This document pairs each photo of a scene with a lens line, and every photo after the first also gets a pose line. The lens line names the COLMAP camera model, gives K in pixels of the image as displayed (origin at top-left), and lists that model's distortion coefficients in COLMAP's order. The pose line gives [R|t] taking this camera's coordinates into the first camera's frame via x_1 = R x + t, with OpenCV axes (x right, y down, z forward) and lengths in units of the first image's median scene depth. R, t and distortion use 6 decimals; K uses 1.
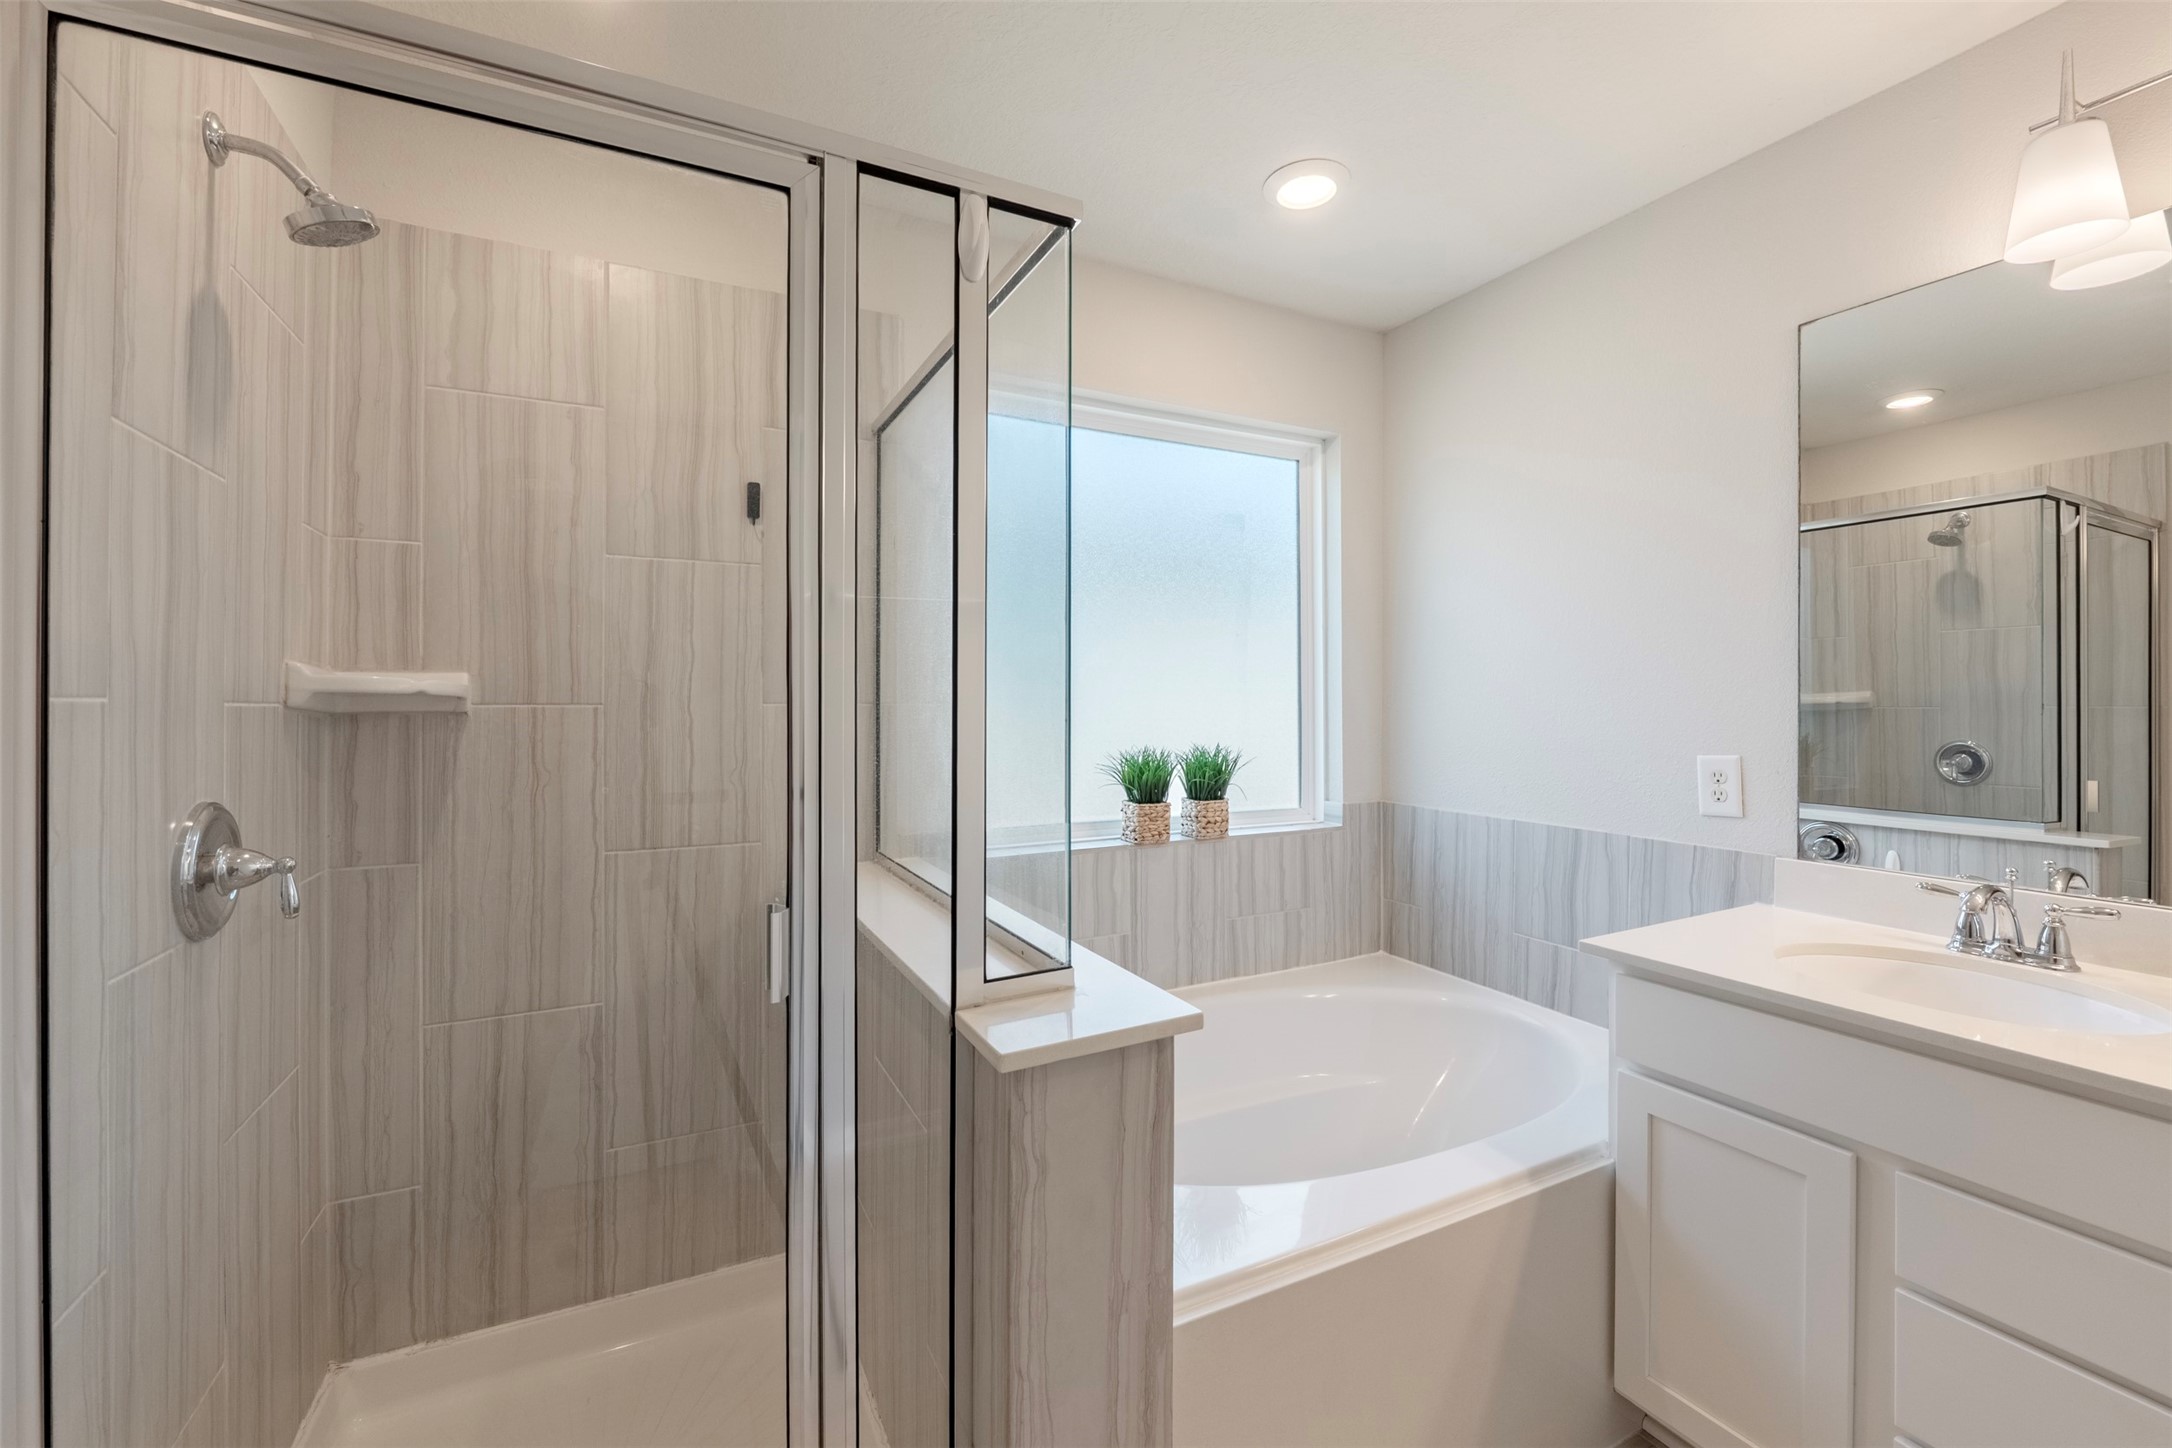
lens RADIAL K [[891.8, 0, 1088.7], [0, 891.8, 716.7], [0, 0, 1]] dist [-0.008334, -0.000346]
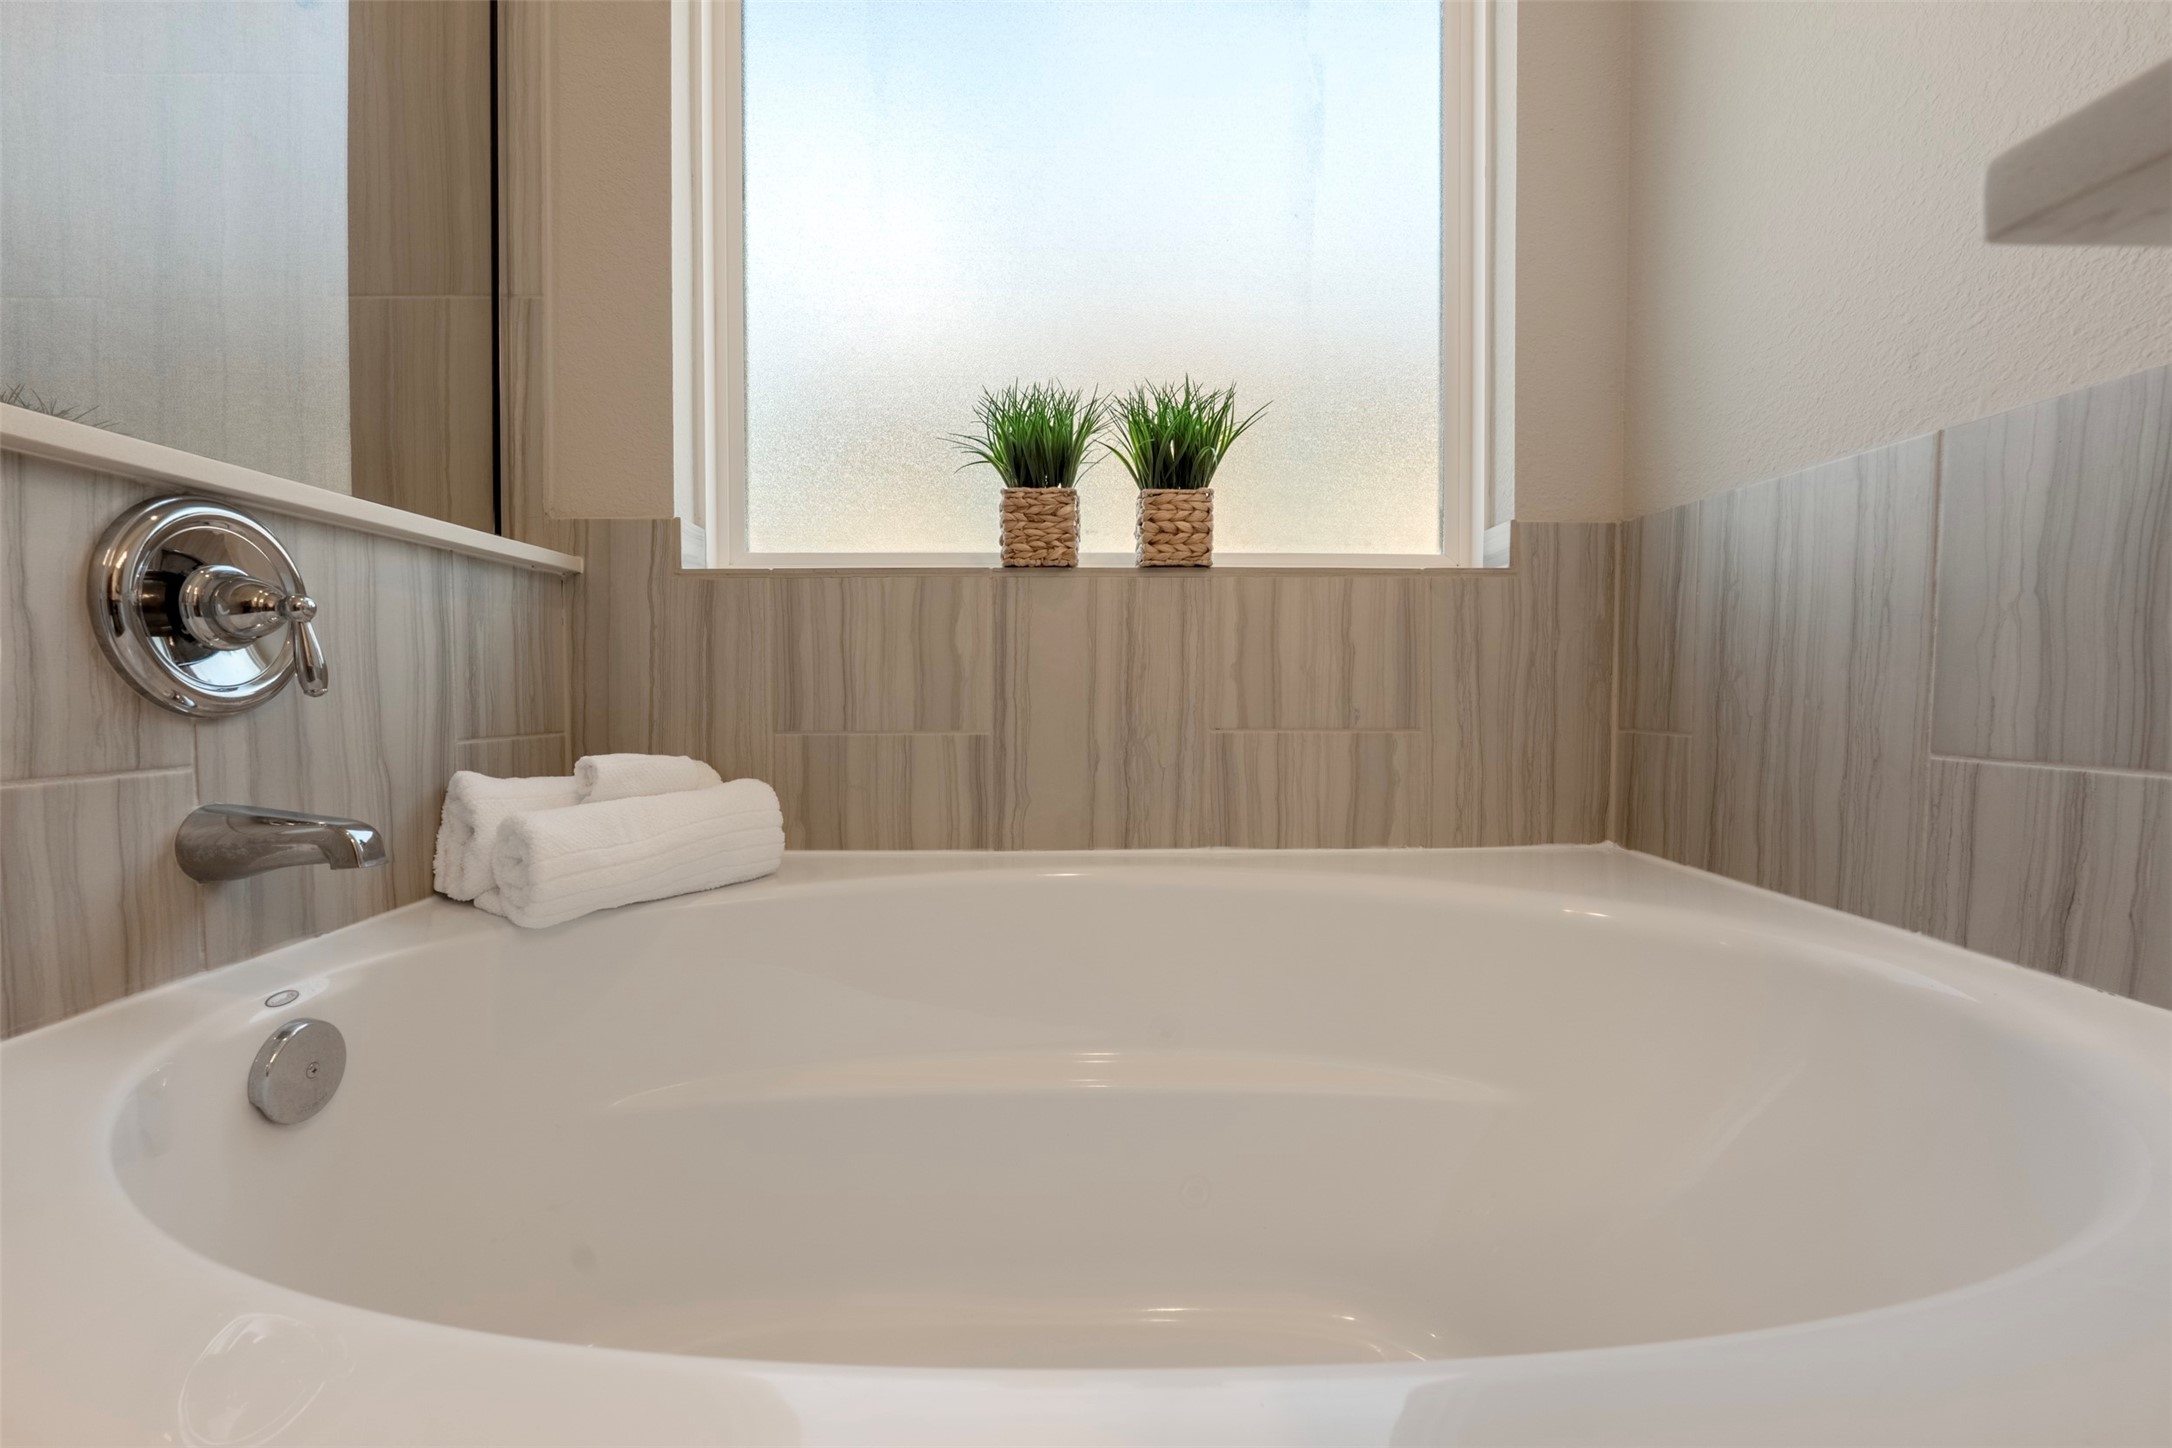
lens RADIAL K [[891.8, 0, 1088.7], [0, 891.8, 716.7], [0, 0, 1]] dist [-0.008334, -0.000346]
pose [[0.905696, 0.013858, -0.423702, 0.315043], [-0.006931, 0.999816, 0.017886, 0.216462], [0.423872, -0.013262, 0.905625, 0.527603]]
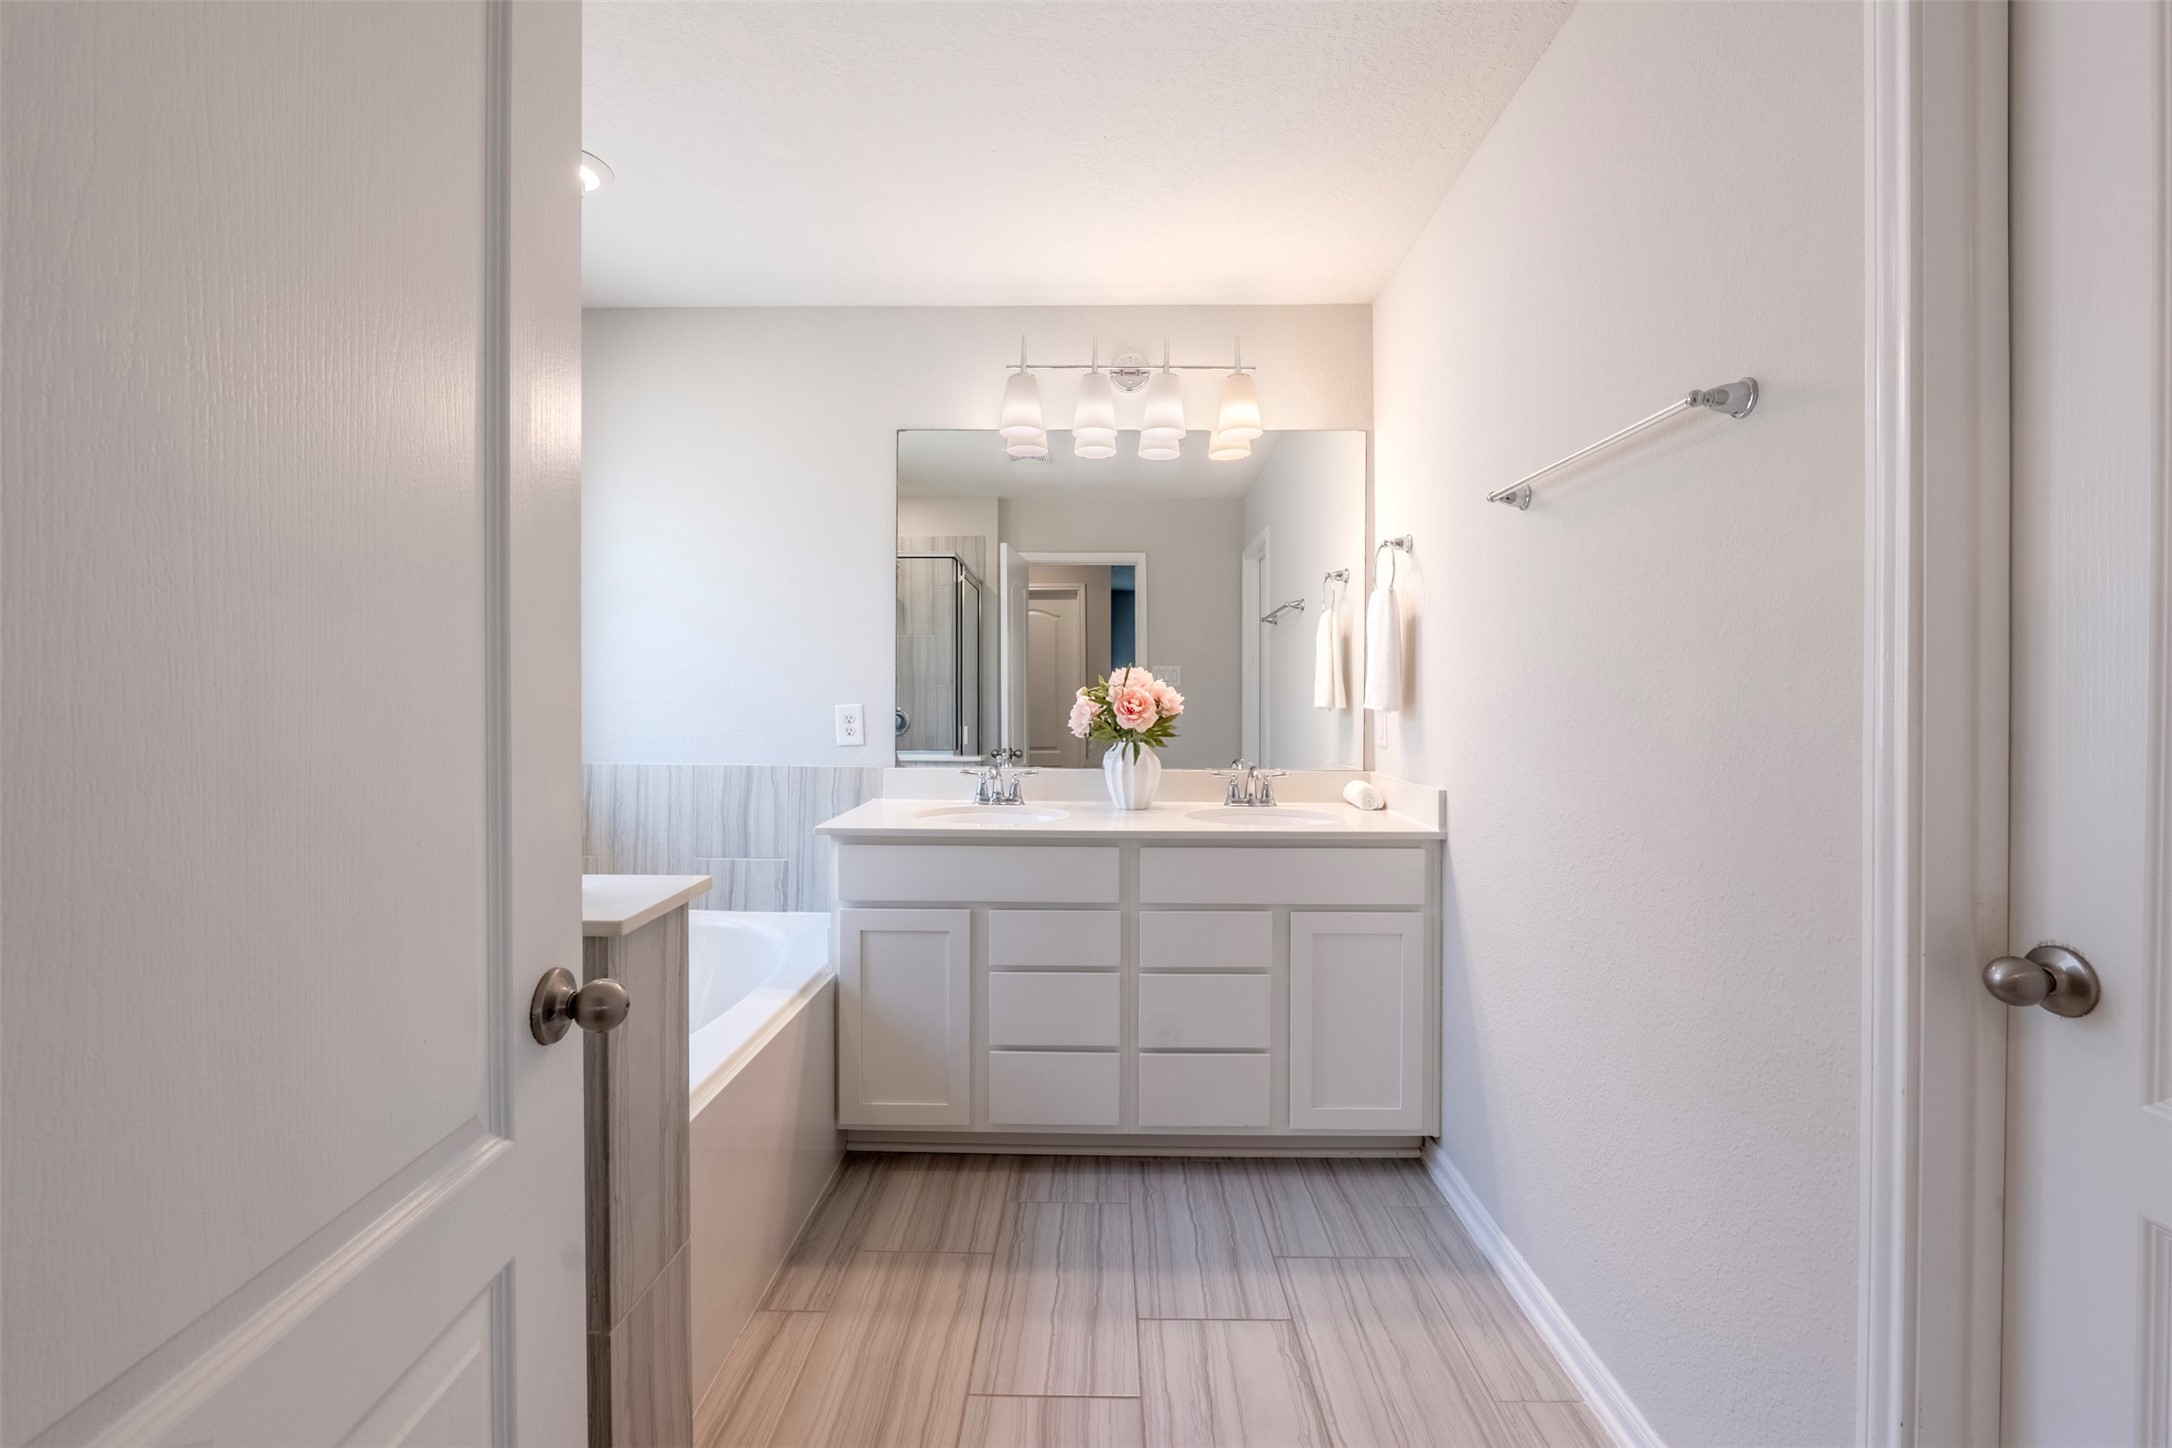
lens RADIAL K [[891.8, 0, 1088.7], [0, 891.8, 716.7], [0, 0, 1]] dist [-0.008334, -0.000346]
pose [[0.471068, -0.016288, 0.881947, -0.325090], [0.007163, 0.999867, 0.014640, 0.035256], [-0.882068, -0.000579, 0.471122, -0.042980]]
